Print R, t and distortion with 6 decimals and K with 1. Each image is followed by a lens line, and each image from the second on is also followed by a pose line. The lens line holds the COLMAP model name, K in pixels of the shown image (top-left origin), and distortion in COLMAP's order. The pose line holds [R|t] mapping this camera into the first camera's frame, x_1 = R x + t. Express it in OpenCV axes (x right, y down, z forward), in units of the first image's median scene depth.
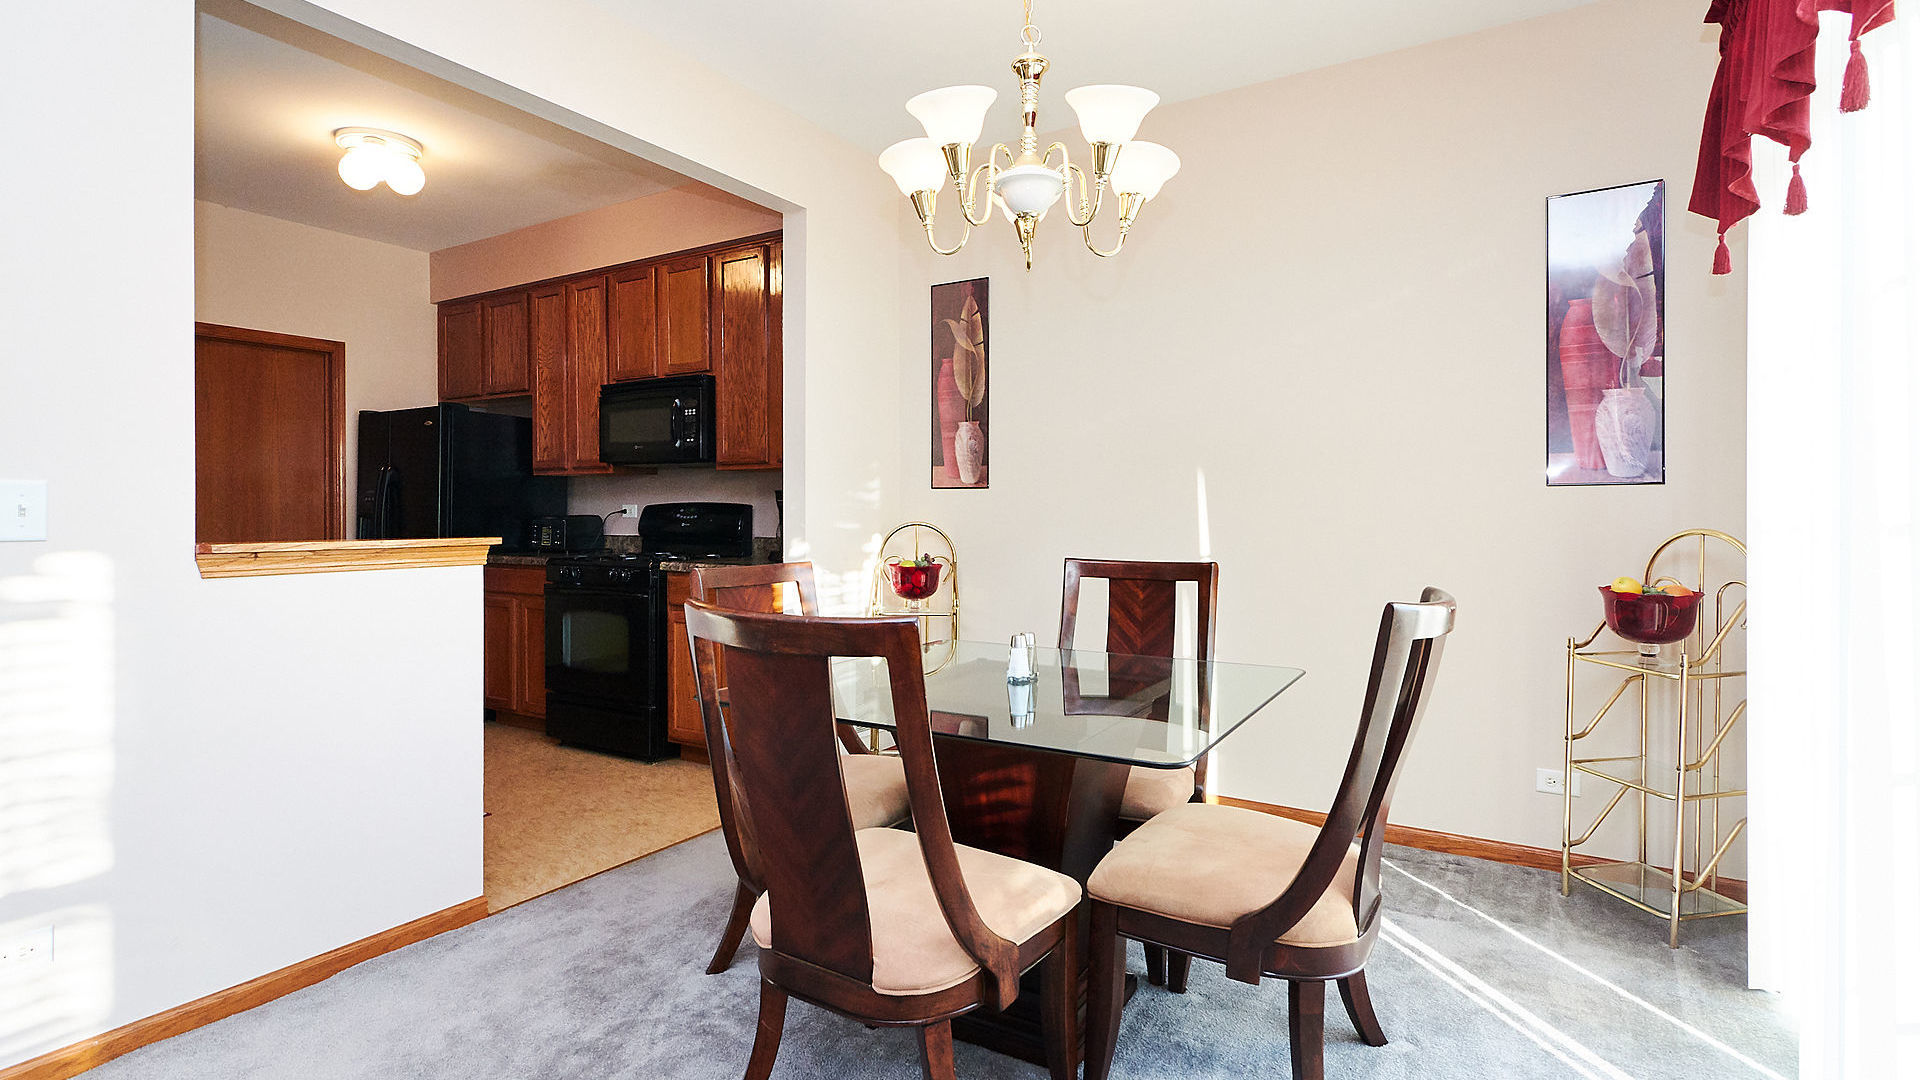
lens RADIAL K [[920.4, 0, 960.5], [0, 920.4, 534.7], [0, 0, 1]] dist [0.000645, -0.001475]
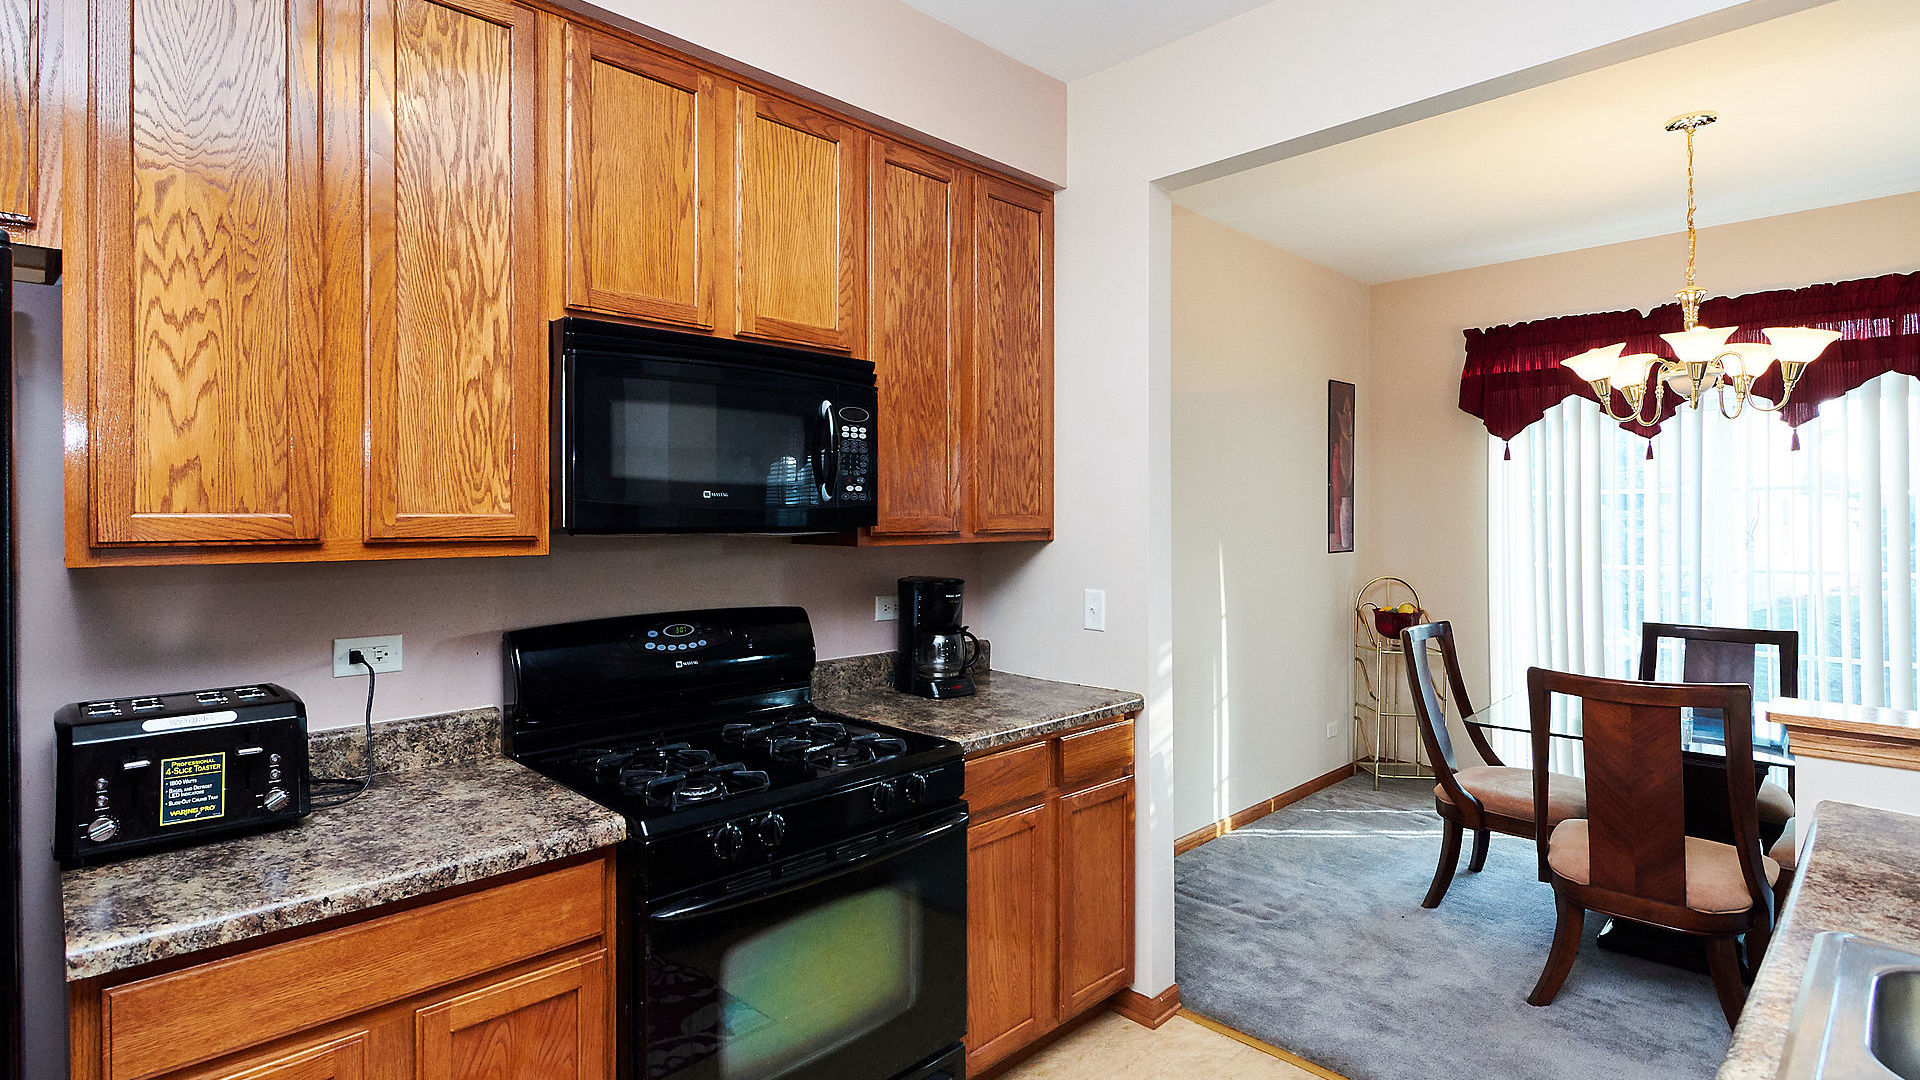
lens RADIAL K [[937.2, 0, 963.0], [0, 937.2, 517.8], [0, 0, 1]] dist [0.018217, -0.013008]
pose [[0.235848, -0.004043, 0.971782, -0.844111], [0.022959, 0.999735, -0.001413, -0.093160], [-0.971519, 0.022644, 0.235879, 0.900528]]
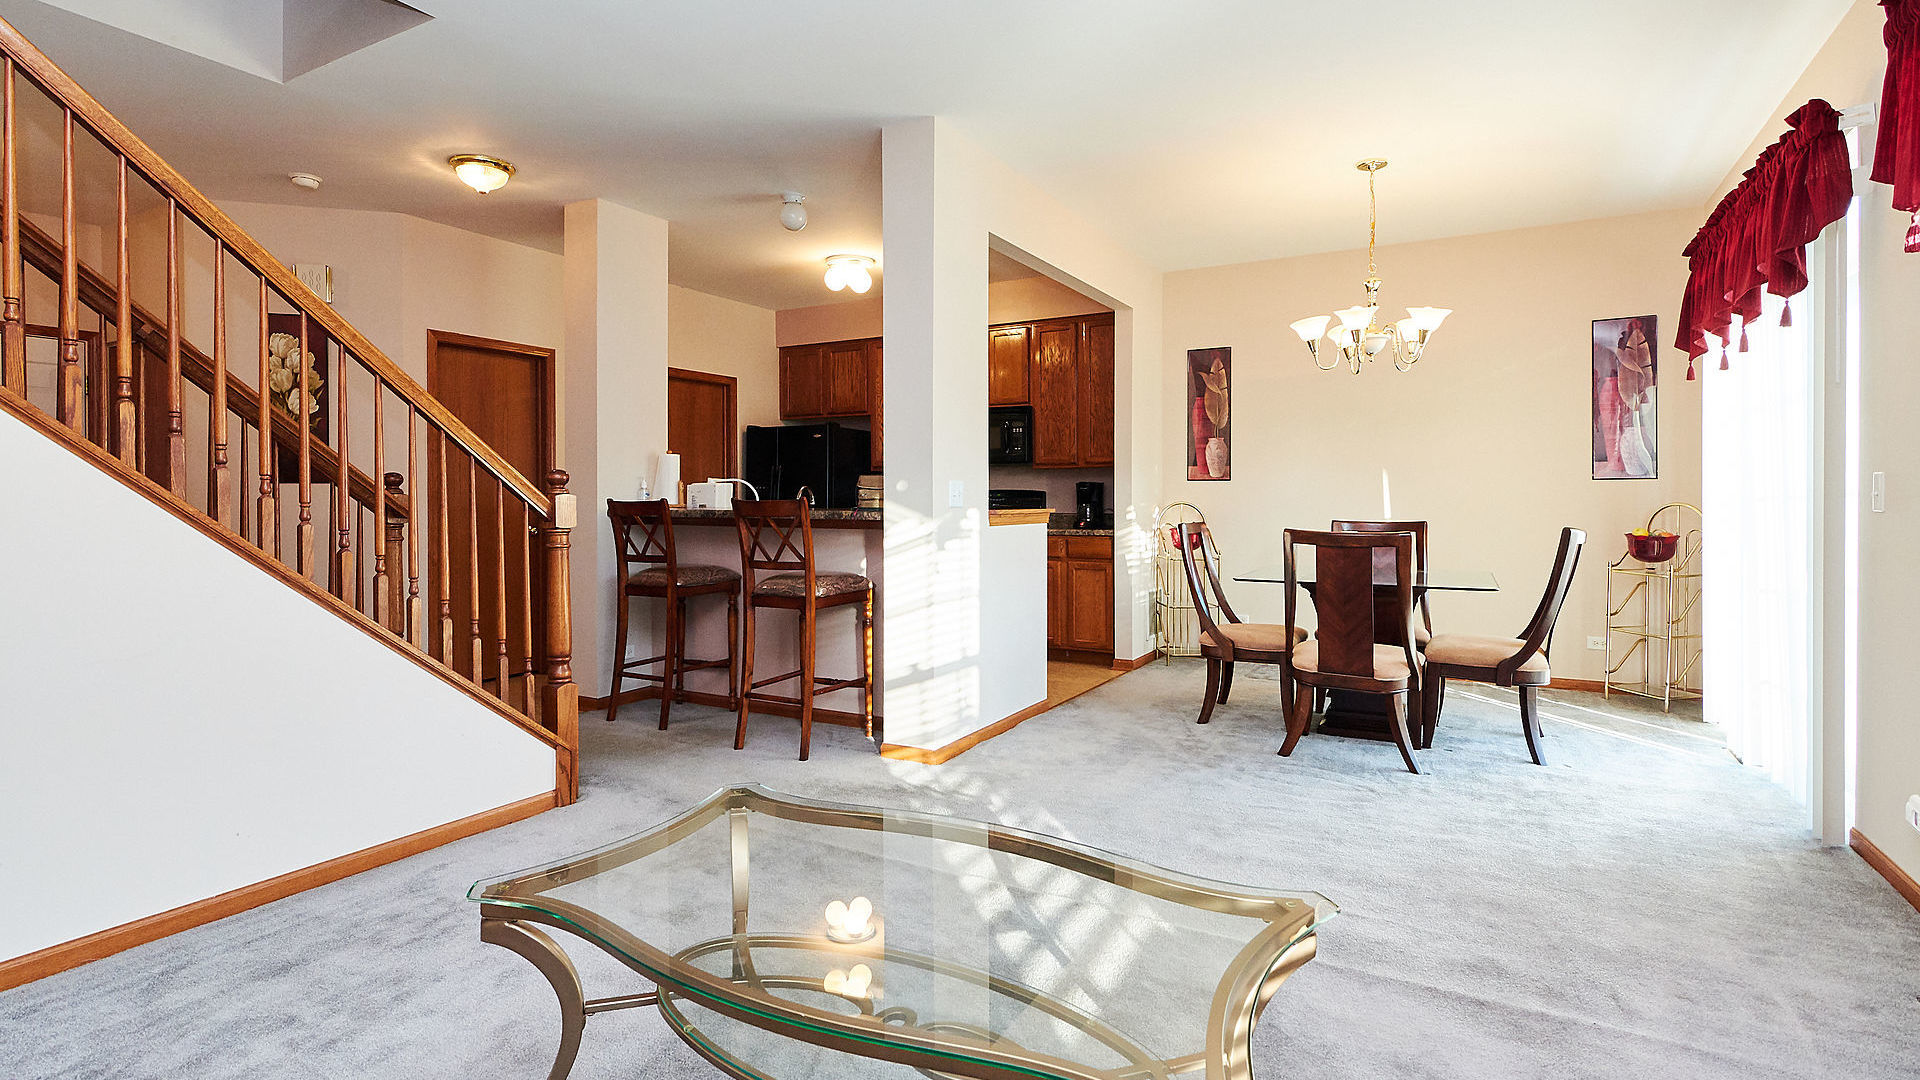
lens RADIAL K [[917.7, 0, 955.7], [0, 917.7, 521.7], [0, 0, 1]] dist [0.002538, 0.000110]
pose [[0.999350, -0.003107, 0.035907, -0.491154], [0.003091, 0.999995, 0.000514, 0.017582], [-0.035908, -0.000403, 0.999355, -0.550494]]
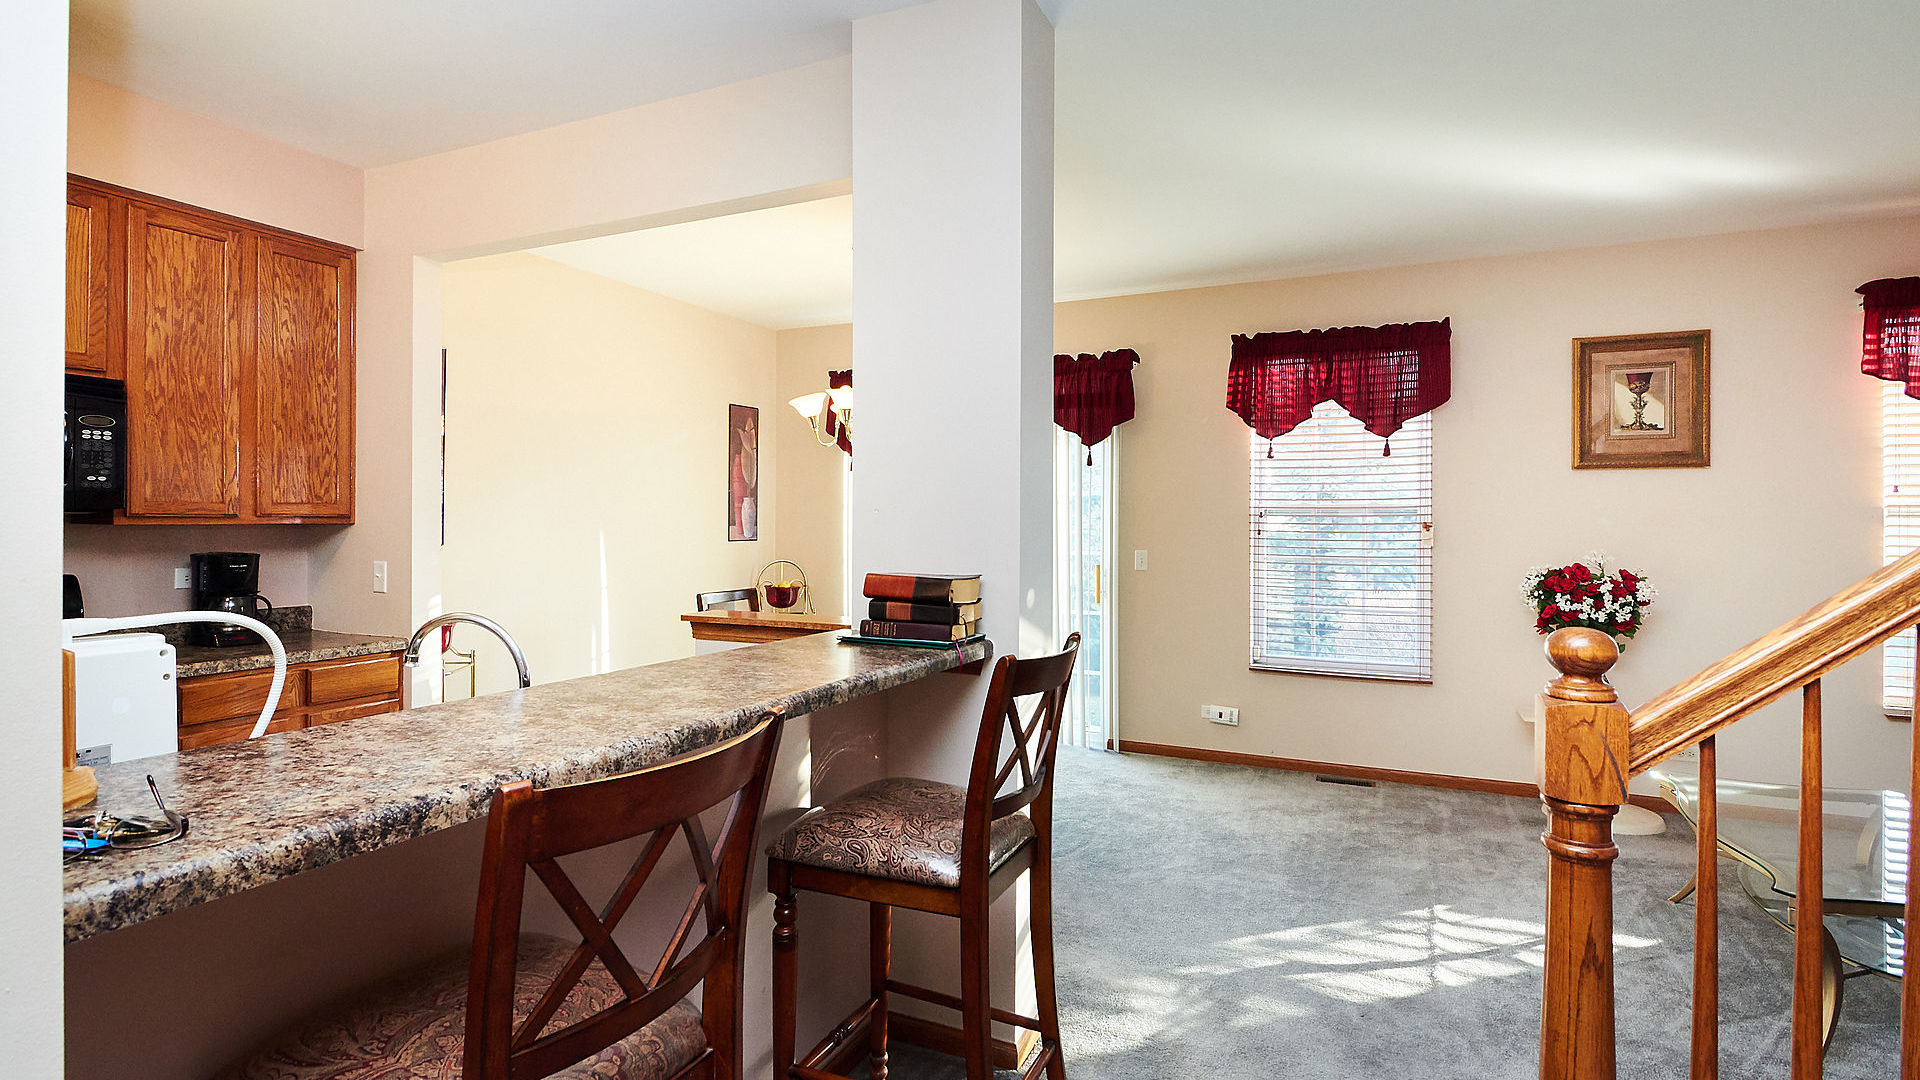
lens RADIAL K [[937.2, 0, 963.0], [0, 937.2, 517.8], [0, 0, 1]] dist [0.018217, -0.013008]
pose [[-0.114830, -0.000482, 0.993385, -1.109601], [0.015789, 0.999873, 0.002310, -0.074084], [-0.993260, 0.015949, -0.114808, 0.521035]]
